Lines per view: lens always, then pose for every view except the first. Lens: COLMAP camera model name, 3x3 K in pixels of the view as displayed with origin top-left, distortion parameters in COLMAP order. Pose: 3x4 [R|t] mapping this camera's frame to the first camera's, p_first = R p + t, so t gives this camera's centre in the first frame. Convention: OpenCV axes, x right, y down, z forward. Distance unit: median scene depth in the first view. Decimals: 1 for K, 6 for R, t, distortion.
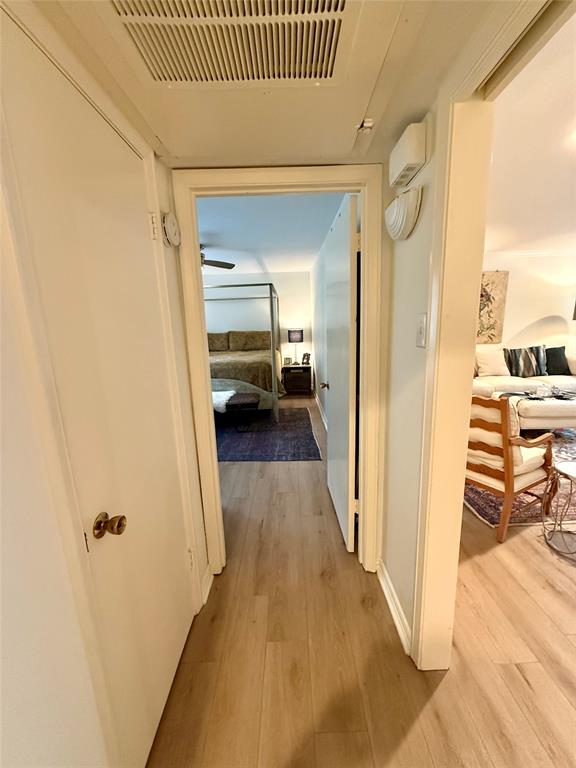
lens RADIAL K [[303.9, 0, 287.4], [0, 303.9, 384.6], [0, 0, 1]] dist [-0.001679, 0.000629]
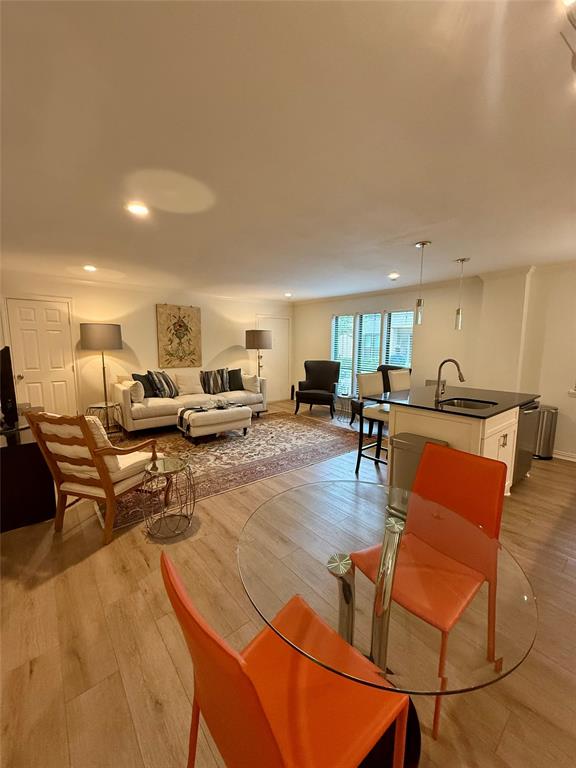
lens RADIAL K [[303.9, 0, 289.0], [0, 303.9, 383.1], [0, 0, 1]] dist [-0.001679, 0.000629]
pose [[0.763167, -0.041142, 0.644891, 0.215447], [0.093192, 0.994546, -0.046835, 0.018412], [-0.639446, 0.095841, 0.762839, -0.139983]]
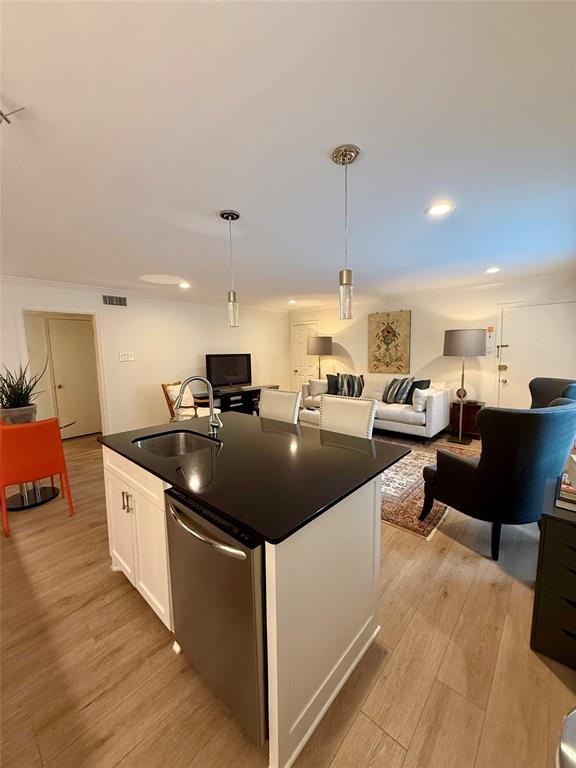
lens RADIAL K [[303.9, 0, 287.1], [0, 303.9, 384.0], [0, 0, 1]] dist [-0.001679, 0.000629]
pose [[0.747588, 0.097721, -0.656935, 1.229834], [-0.140078, 0.990066, -0.012133, -0.028805], [0.649223, 0.101092, 0.753850, -0.123934]]
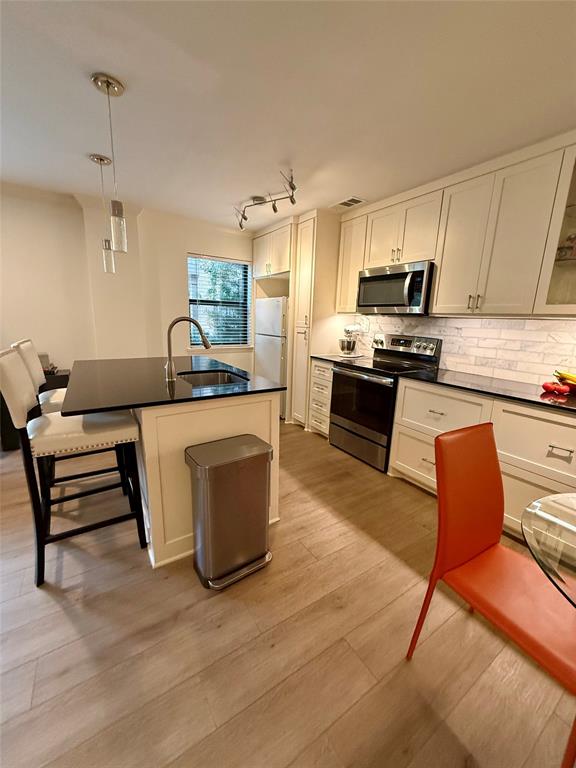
lens RADIAL K [[303.9, 0, 285.9], [0, 303.9, 383.2], [0, 0, 1]] dist [-0.001679, 0.000629]
pose [[-0.546694, -0.161544, 0.821602, 0.433036], [0.149925, 0.946472, 0.285855, -0.040555], [-0.823801, 0.279454, -0.493211, 0.228419]]
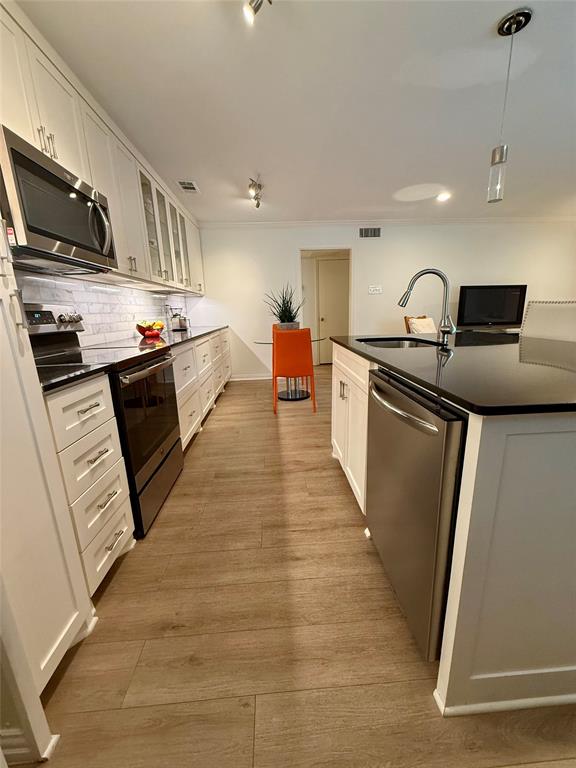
lens RADIAL K [[303.9, 0, 286.7], [0, 303.9, 381.2], [0, 0, 1]] dist [-0.001679, 0.000629]
pose [[0.059641, 0.261641, -0.963321, 1.225125], [-0.167931, 0.953914, 0.248690, 0.037280], [0.983993, 0.146939, 0.100830, -0.072279]]
